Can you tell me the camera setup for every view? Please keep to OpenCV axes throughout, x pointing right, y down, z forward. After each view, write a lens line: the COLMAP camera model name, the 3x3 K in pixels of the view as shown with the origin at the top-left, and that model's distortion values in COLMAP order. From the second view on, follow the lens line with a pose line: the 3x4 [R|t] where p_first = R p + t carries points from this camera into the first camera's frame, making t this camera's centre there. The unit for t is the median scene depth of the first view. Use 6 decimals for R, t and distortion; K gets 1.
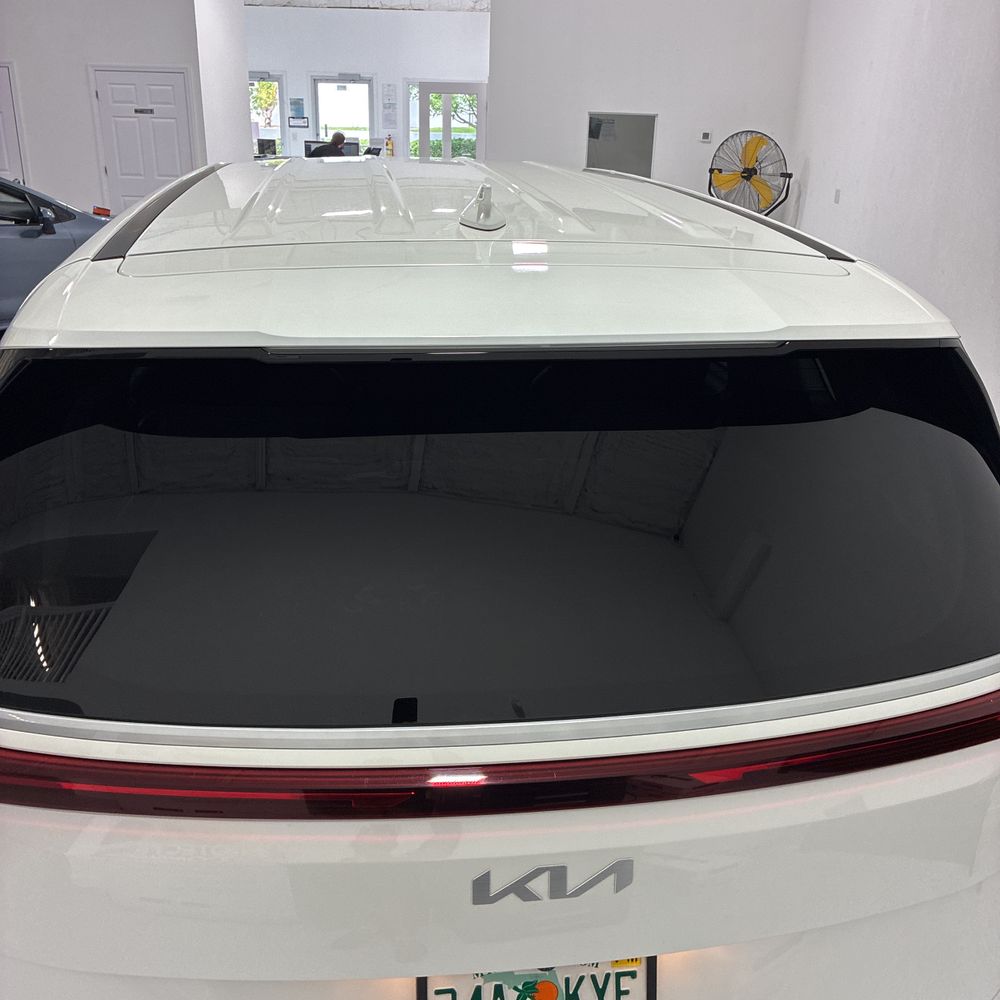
lens RADIAL K [[1004.3, 0, 505.3], [0, 1004.3, 496.8], [0, 0, 1]] dist [0.045276, -0.051120]
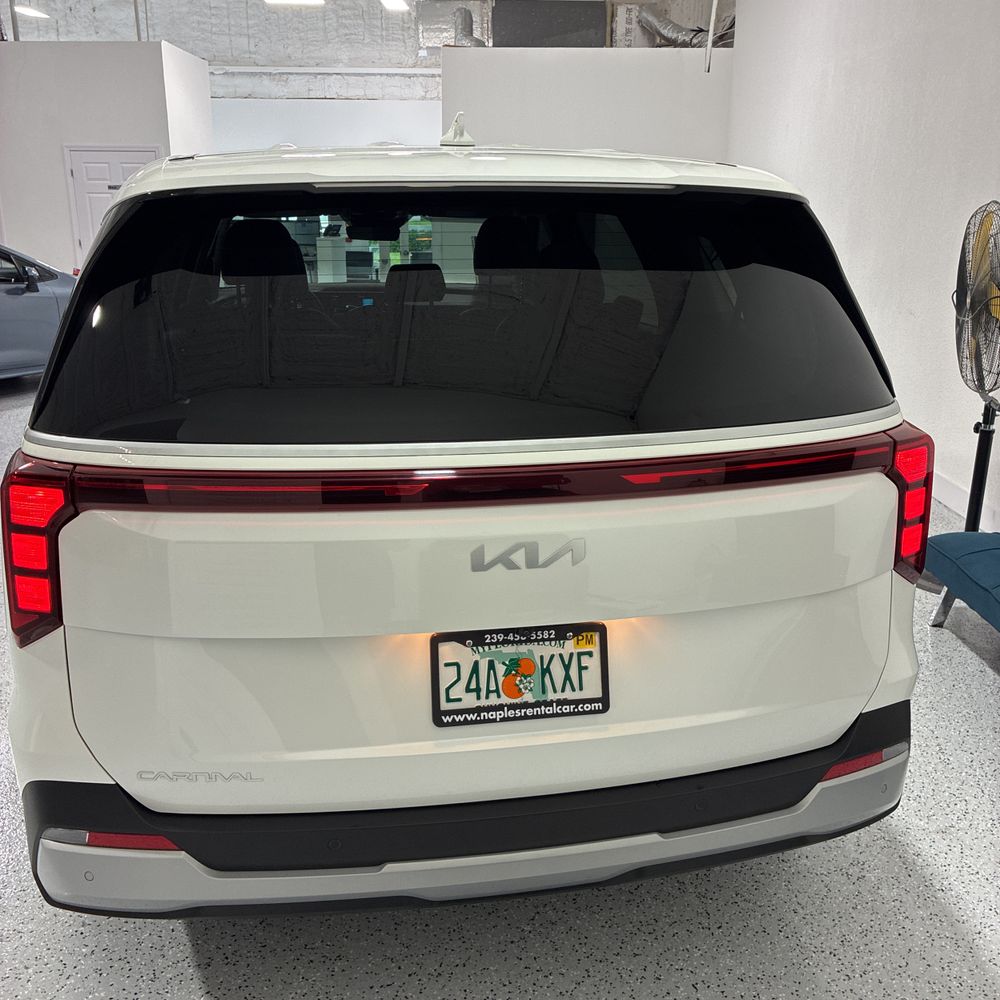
lens RADIAL K [[1004.3, 0, 505.3], [0, 1004.3, 496.8], [0, 0, 1]] dist [0.045276, -0.051120]
pose [[0.998698, -0.031240, 0.040325, -0.034445], [0.034541, 0.995872, -0.083940, 0.372709], [-0.037536, 0.085223, 0.995655, -0.348267]]
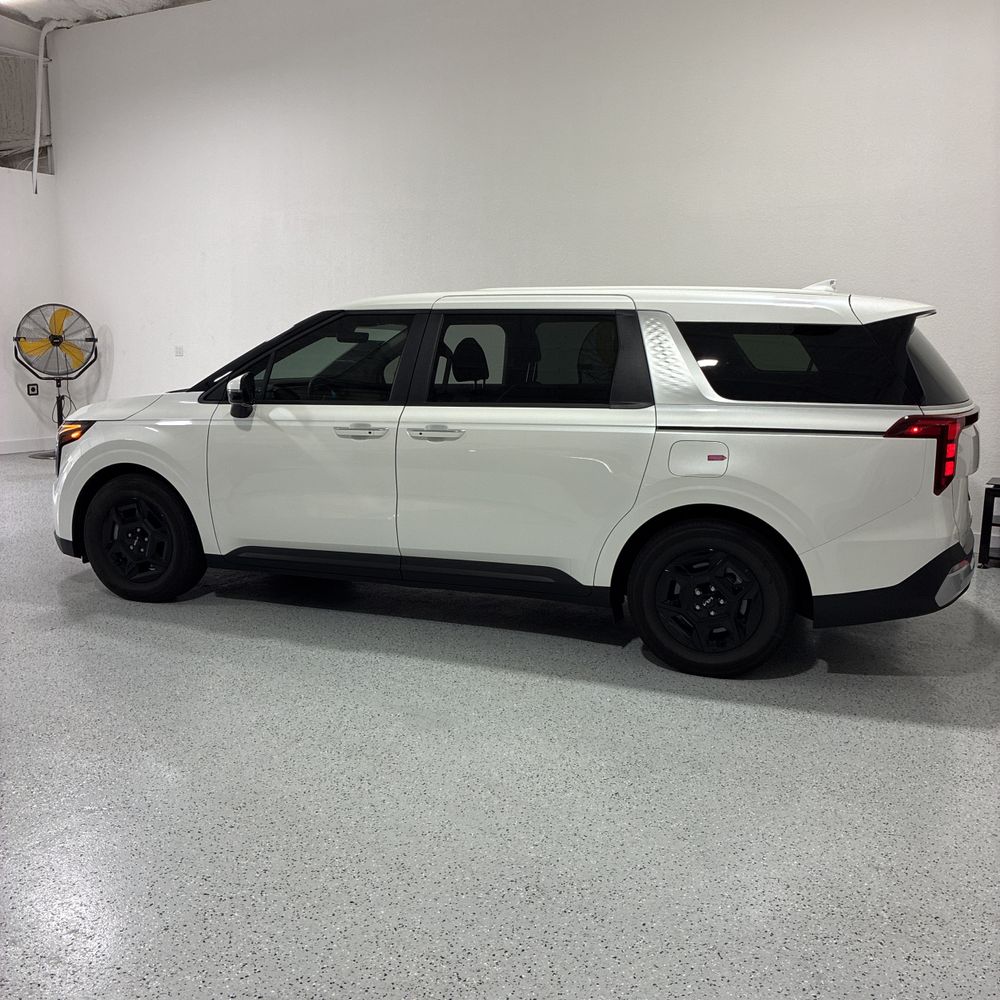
lens RADIAL K [[966.8, 0, 499.6], [0, 966.8, 491.7], [0, 0, 1]] dist [0.069084, -0.031015]
pose [[0.459838, -0.167207, 0.872119, -3.882431], [0.319696, 0.947430, 0.013082, -0.041118], [-0.828459, 0.272797, 0.489119, 0.607182]]
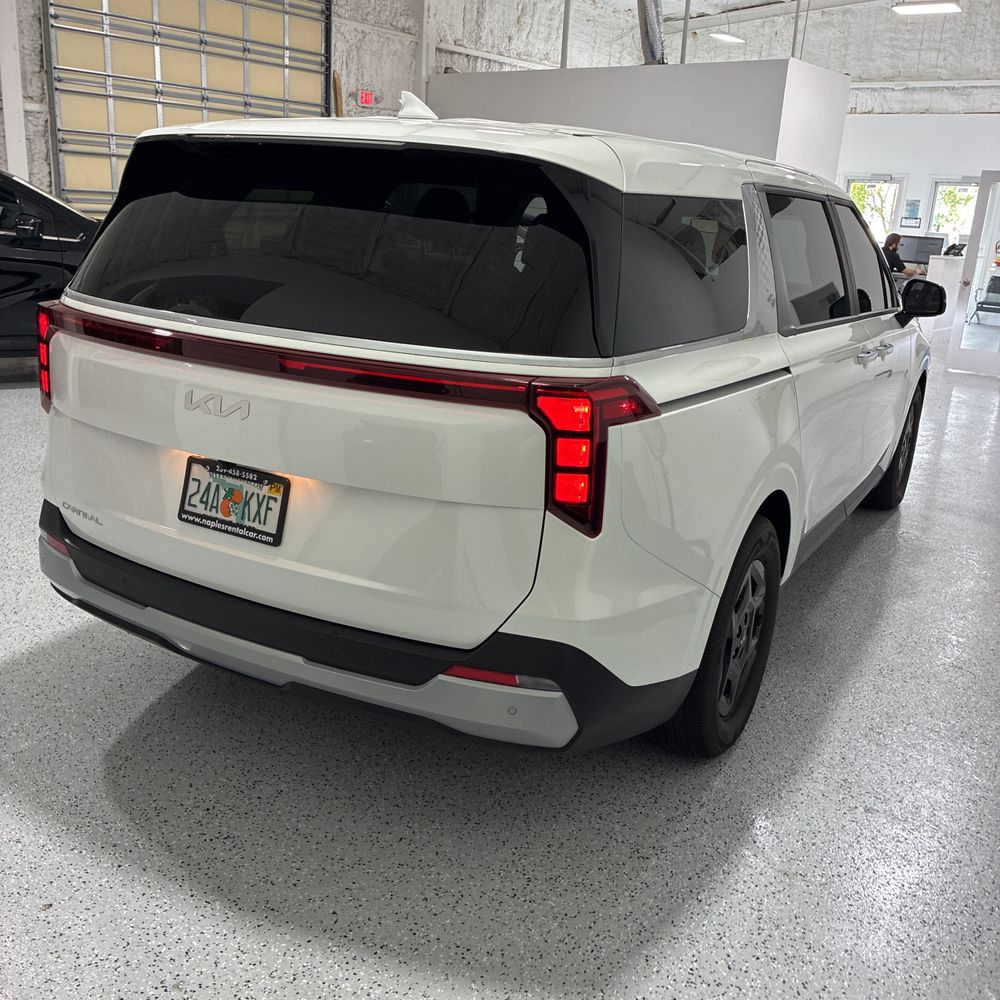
lens RADIAL K [[1004.3, 0, 505.3], [0, 1004.3, 496.8], [0, 0, 1]] dist [0.045276, -0.051120]
pose [[0.799825, 0.194565, -0.567825, 1.443247], [-0.254792, 0.966599, -0.027690, 0.414420], [0.543472, 0.166824, 0.822683, -0.225757]]
